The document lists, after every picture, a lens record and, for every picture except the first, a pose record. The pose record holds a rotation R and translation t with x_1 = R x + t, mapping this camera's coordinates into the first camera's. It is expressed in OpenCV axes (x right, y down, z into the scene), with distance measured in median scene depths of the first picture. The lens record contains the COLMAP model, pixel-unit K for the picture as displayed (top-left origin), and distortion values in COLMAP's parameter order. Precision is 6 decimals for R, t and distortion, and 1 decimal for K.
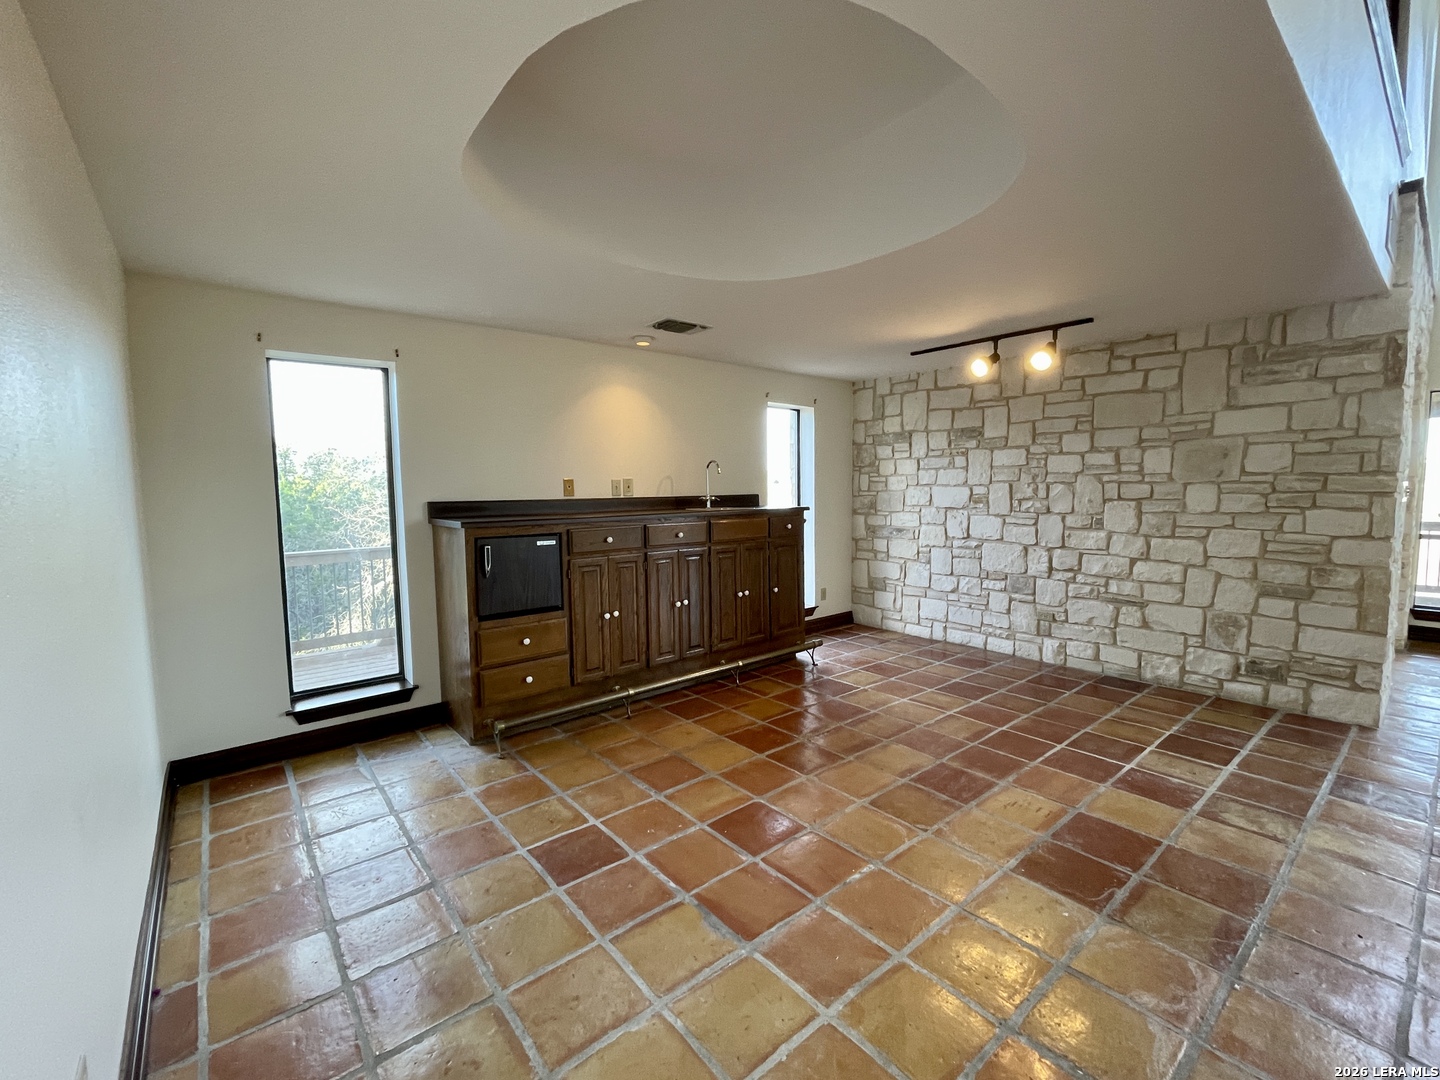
lens RADIAL K [[618.6, 0, 717.7], [0, 618.6, 541.3], [0, 0, 1]] dist [-0.008288, 0.000585]
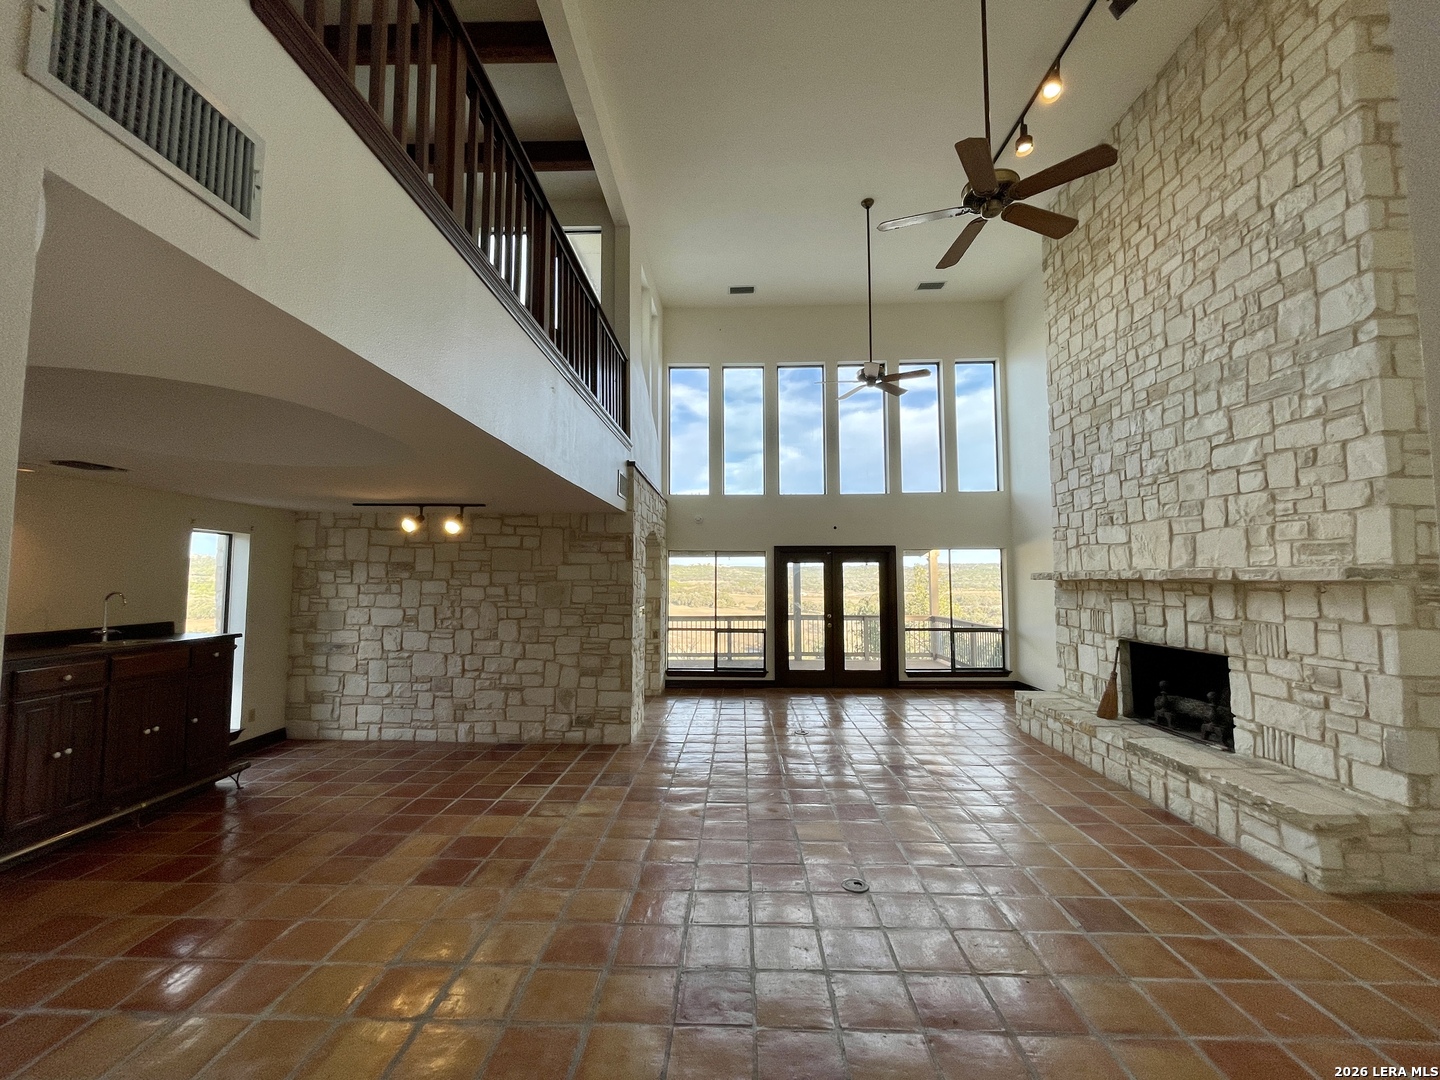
lens RADIAL K [[582.9, 0, 714.6], [0, 582.9, 539.0], [0, 0, 1]] dist [0.001181, 0.001621]
pose [[0.663563, 0.063365, 0.745432, -0.083563], [0.055653, 0.989465, -0.133649, -0.045206], [-0.746047, 0.130170, 0.653046, -0.337919]]
